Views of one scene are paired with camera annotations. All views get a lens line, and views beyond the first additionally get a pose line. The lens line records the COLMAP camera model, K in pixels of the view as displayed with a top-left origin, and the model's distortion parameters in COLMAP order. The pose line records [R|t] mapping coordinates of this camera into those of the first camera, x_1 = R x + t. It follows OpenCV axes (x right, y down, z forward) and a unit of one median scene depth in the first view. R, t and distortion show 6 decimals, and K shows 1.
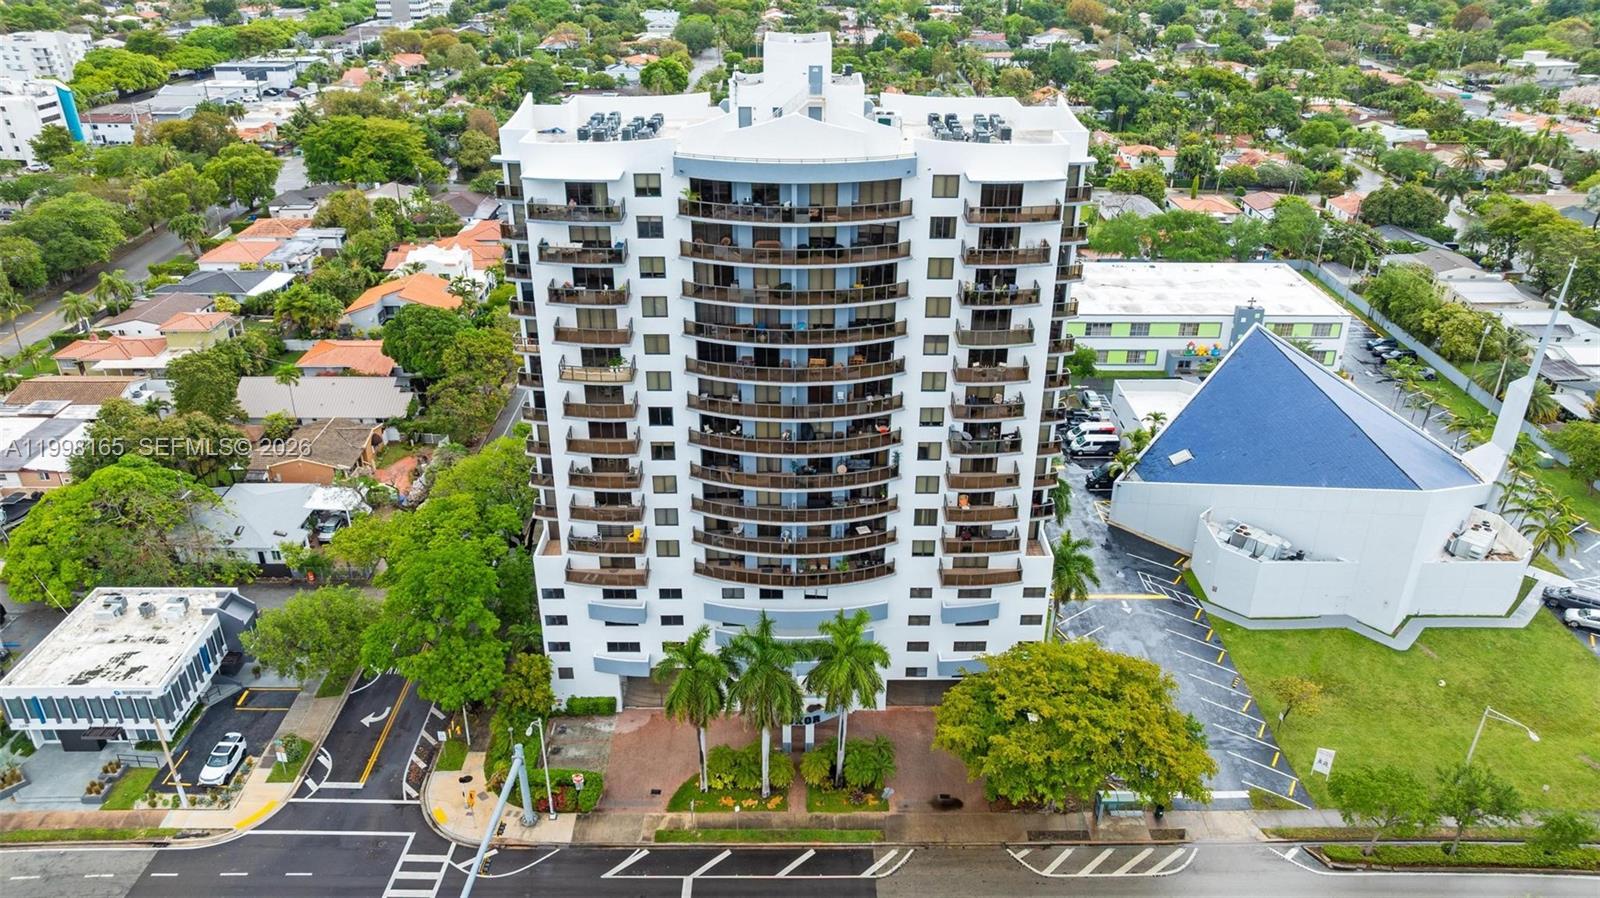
lens RADIAL K [[1092.2, 0, 800.4], [0, 1092.2, 473.7], [0, 0, 1]] dist [-0.030842, 0.033592]
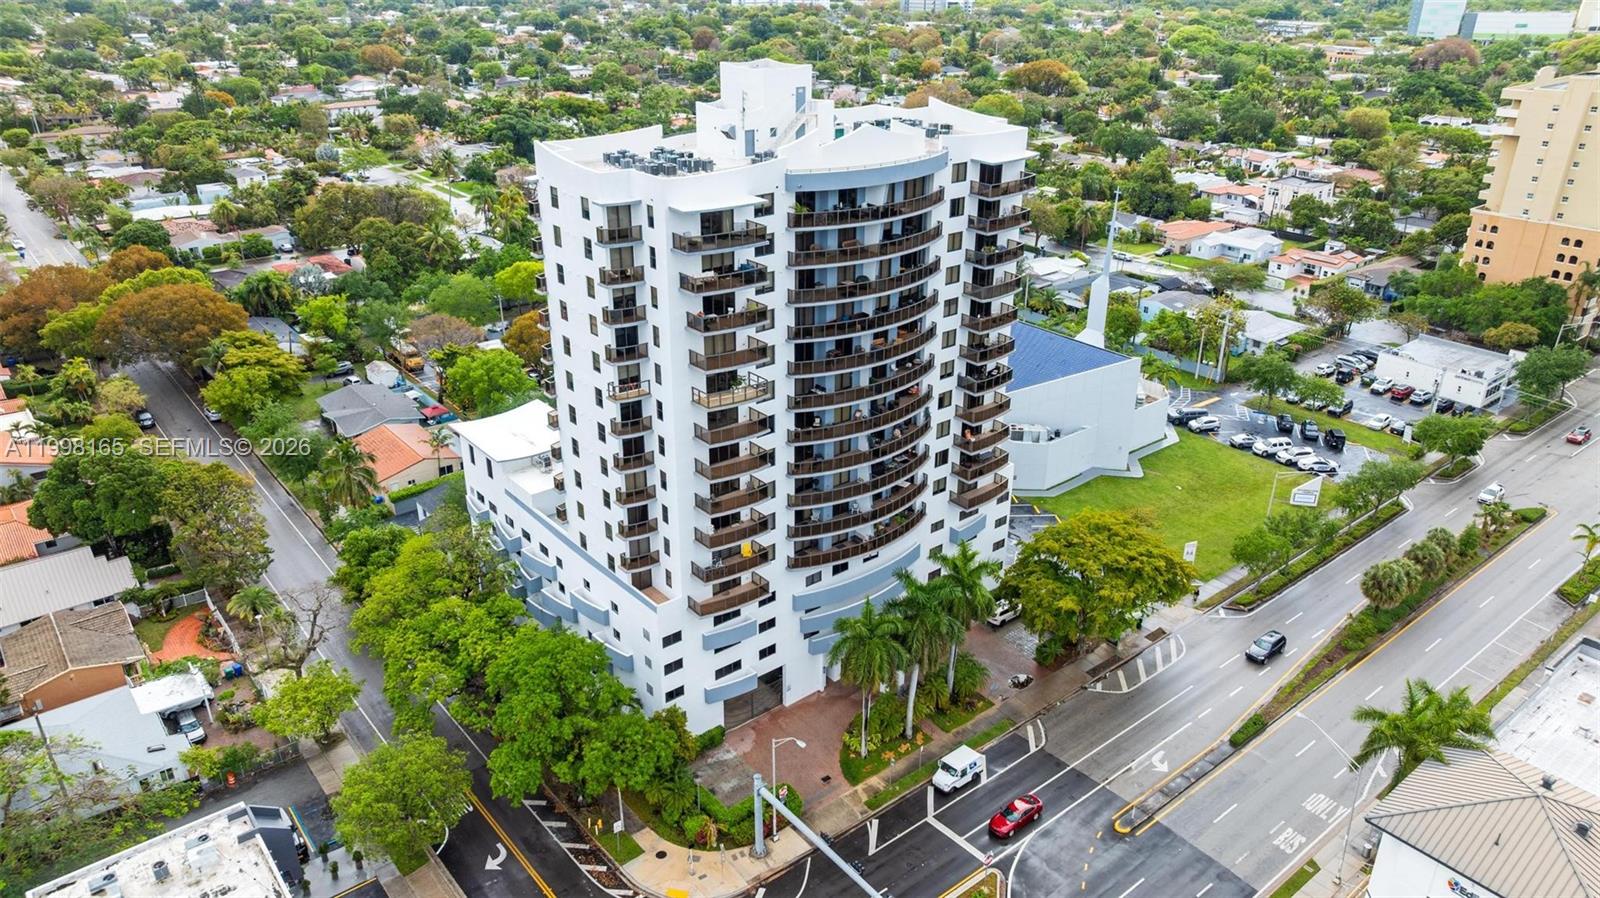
lens RADIAL K [[1092.2, 0, 800.4], [0, 1092.2, 473.7], [0, 0, 1]] dist [-0.030842, 0.033592]
pose [[0.787303, -0.275695, 0.551494, -0.655037], [0.294037, 0.954082, 0.057190, -0.055418], [-0.541937, 0.117134, 0.832216, 0.109337]]
